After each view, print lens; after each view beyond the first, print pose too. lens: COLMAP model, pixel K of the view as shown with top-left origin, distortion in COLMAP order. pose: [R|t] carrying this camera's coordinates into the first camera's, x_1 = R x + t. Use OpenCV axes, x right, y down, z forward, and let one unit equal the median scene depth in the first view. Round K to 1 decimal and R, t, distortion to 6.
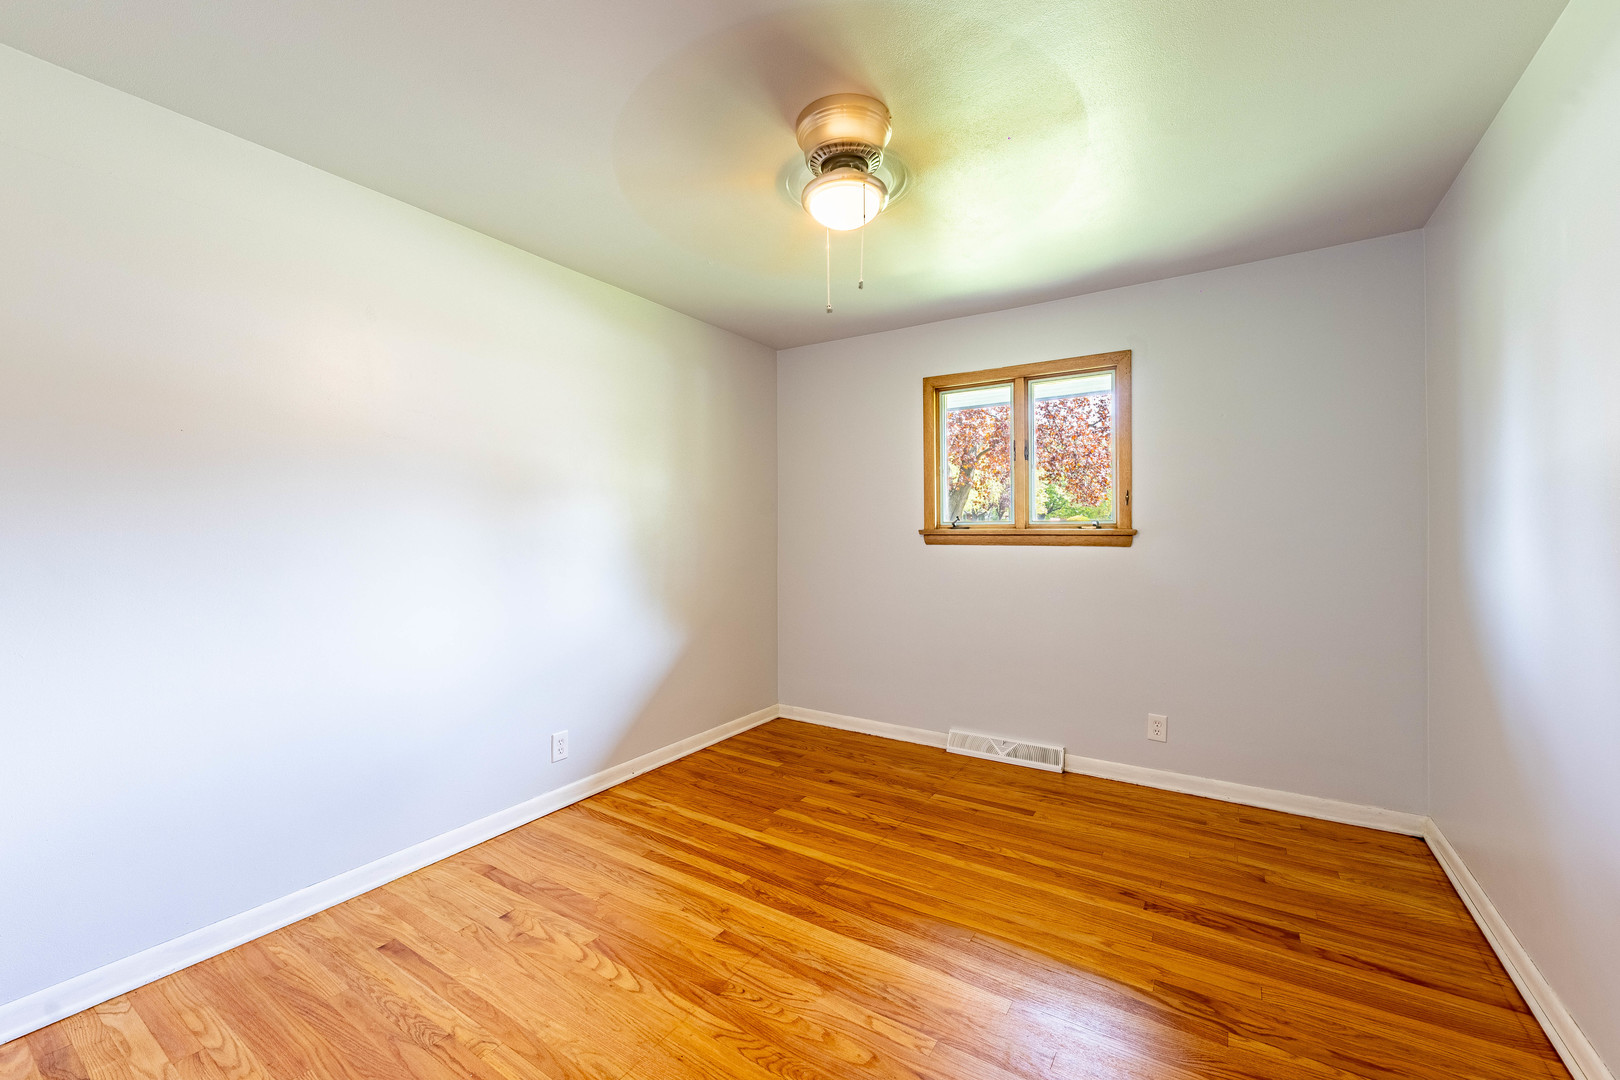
lens RADIAL K [[649.0, 0, 815.9], [0, 649.0, 535.2], [0, 0, 1]] dist [0.007774, -0.003934]
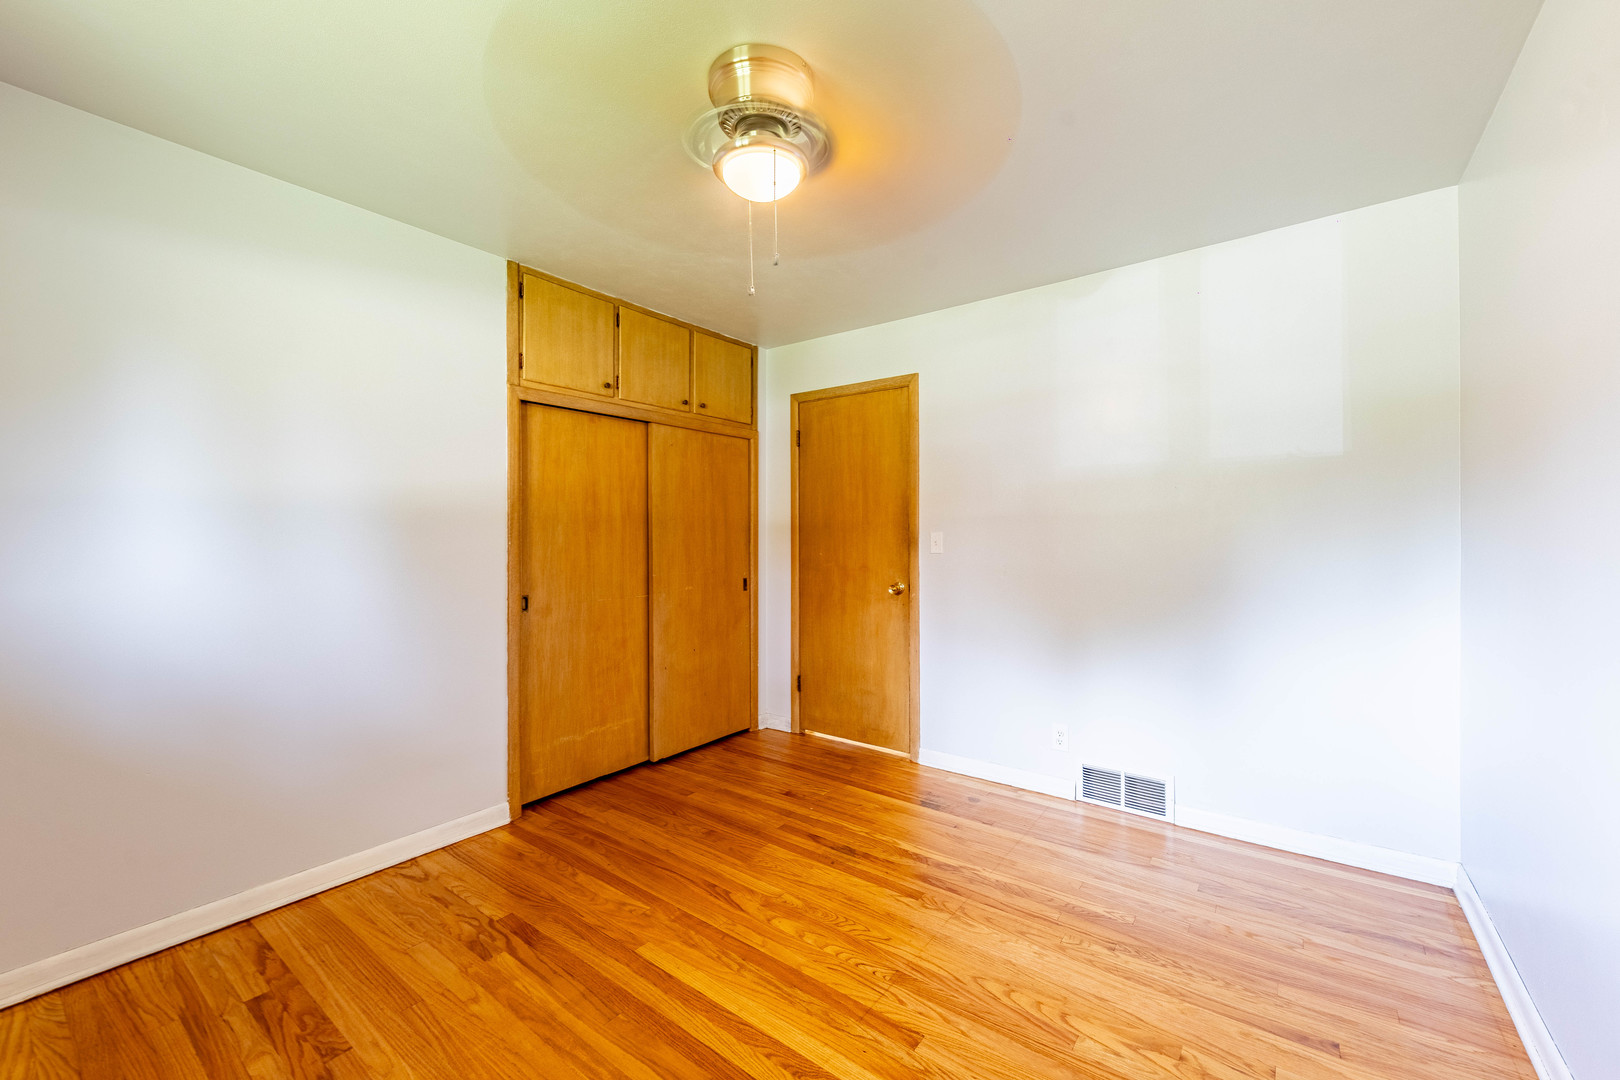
lens RADIAL K [[649.0, 0, 807.7], [0, 649.0, 536.6], [0, 0, 1]] dist [0.007774, -0.003934]
pose [[-0.996957, 0.009867, 0.077321, -0.090714], [0.010045, 0.999948, 0.001911, -0.004921], [-0.077298, 0.002682, -0.997004, 2.008339]]
